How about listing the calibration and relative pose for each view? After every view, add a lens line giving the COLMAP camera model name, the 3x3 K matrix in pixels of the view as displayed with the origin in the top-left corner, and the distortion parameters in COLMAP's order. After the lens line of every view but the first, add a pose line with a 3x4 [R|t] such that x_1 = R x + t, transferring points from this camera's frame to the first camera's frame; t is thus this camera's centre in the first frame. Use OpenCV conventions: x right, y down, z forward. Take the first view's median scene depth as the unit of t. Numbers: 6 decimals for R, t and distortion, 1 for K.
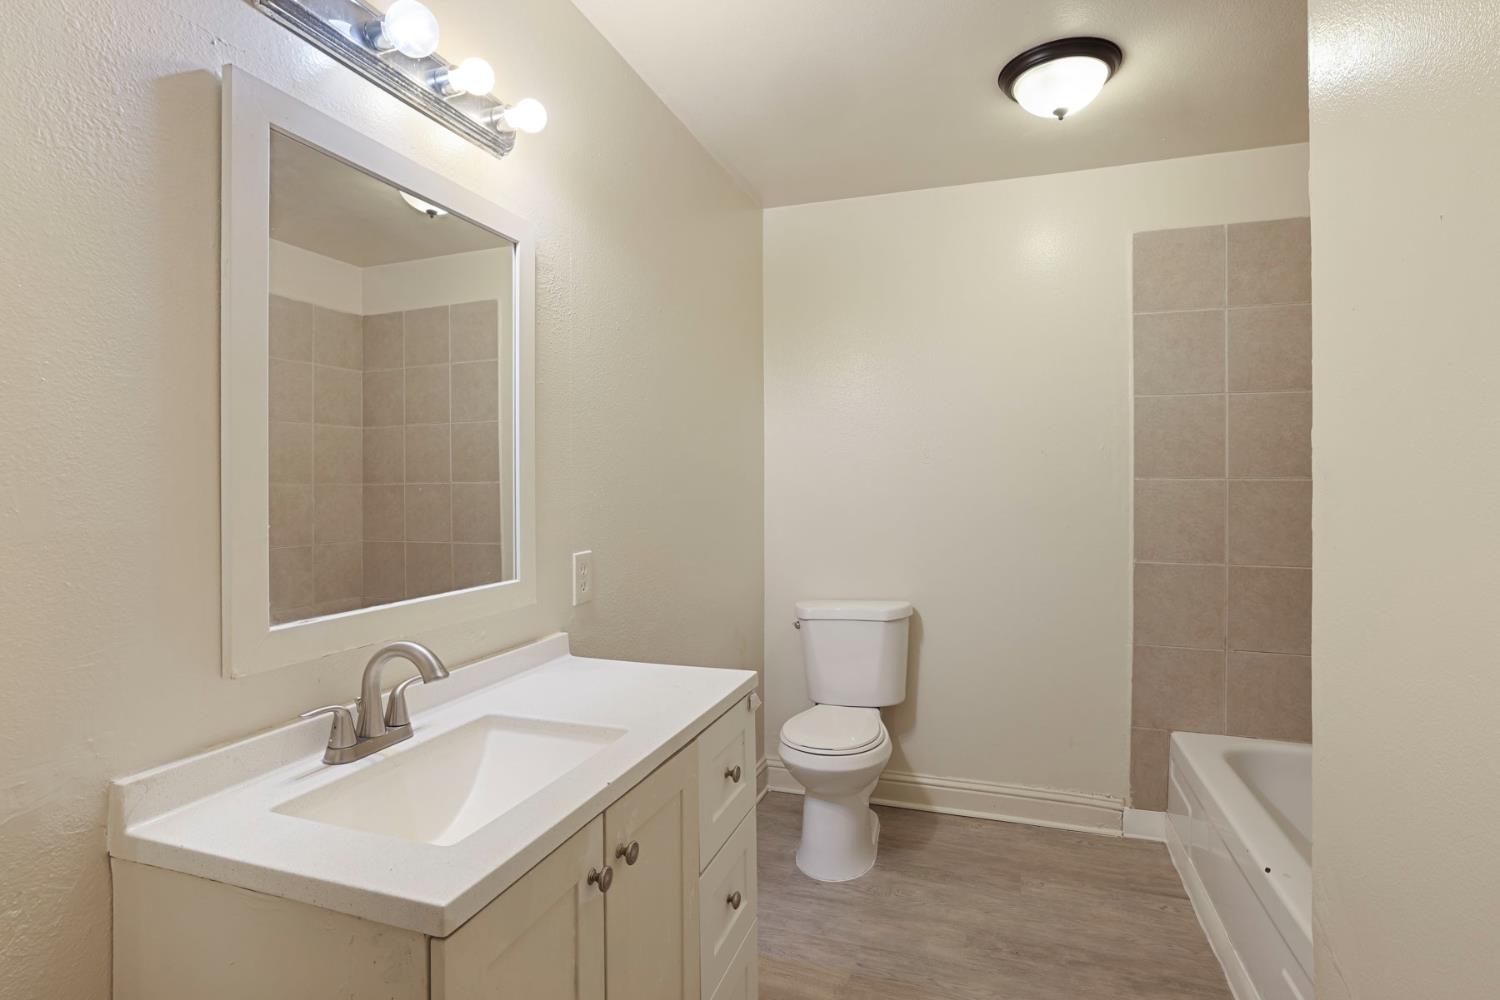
lens RADIAL K [[740.0, 0, 750.0], [0, 740.0, 500.0], [0, 0, 1]] dist [0.000112, 0.000458]
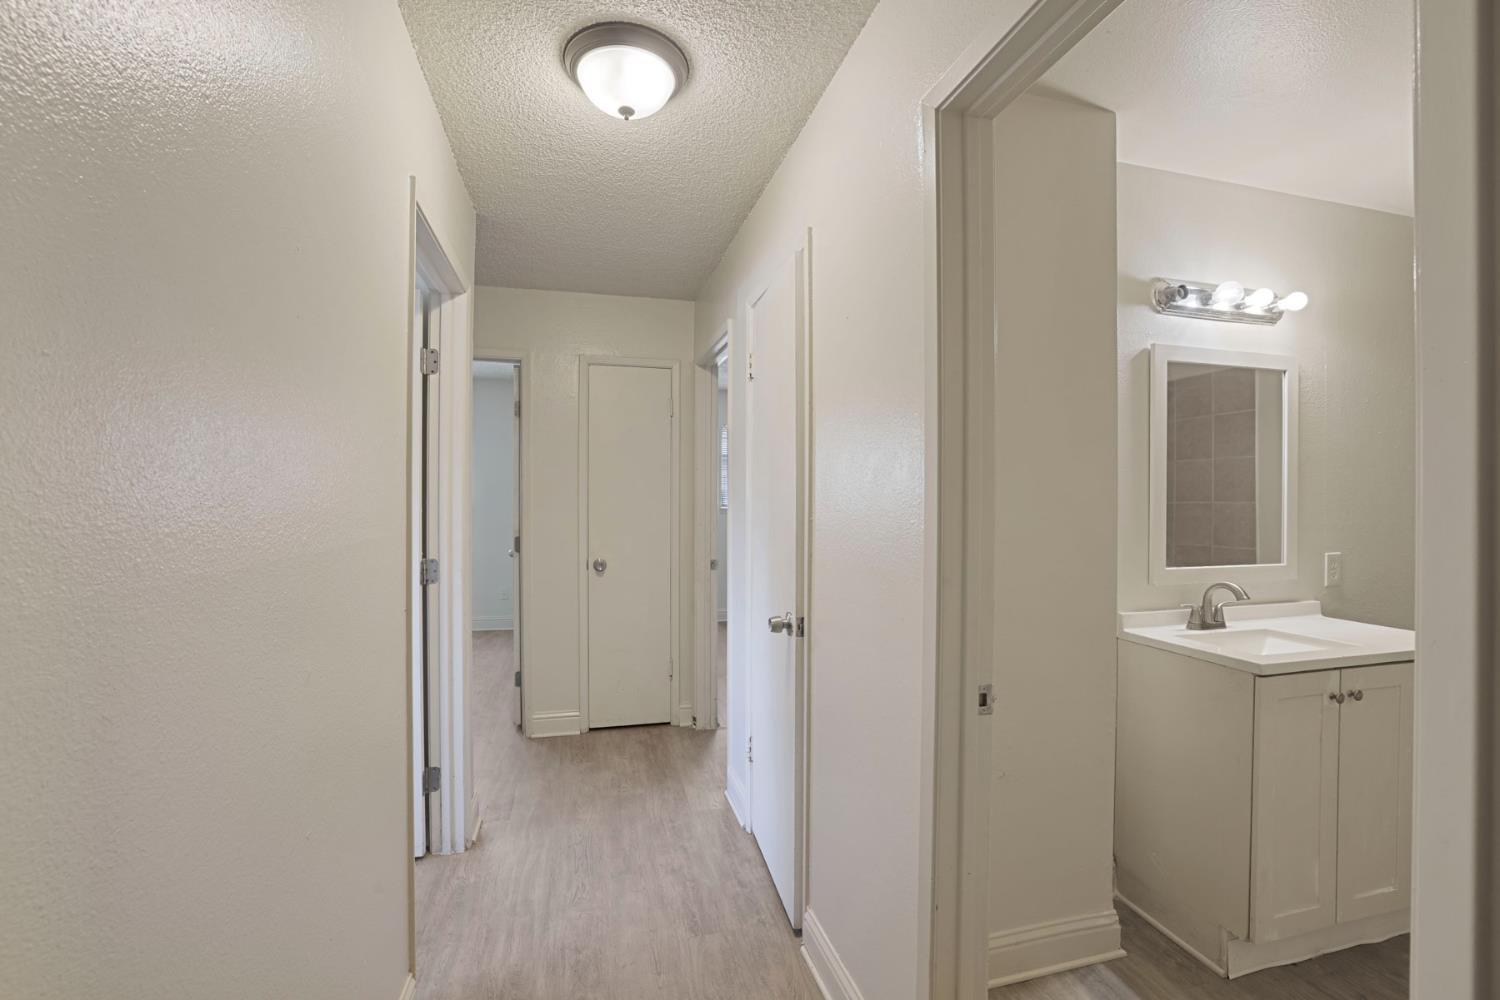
lens RADIAL K [[643.0, 0, 744.4], [0, 643.0, 494.8], [0, 0, 1]] dist [-0.048492, 0.016218]
pose [[0.550435, 0.004528, -0.834865, 0.294958], [-0.023436, 0.999675, -0.010030, -0.014168], [0.834549, 0.025087, 0.550363, -1.197297]]
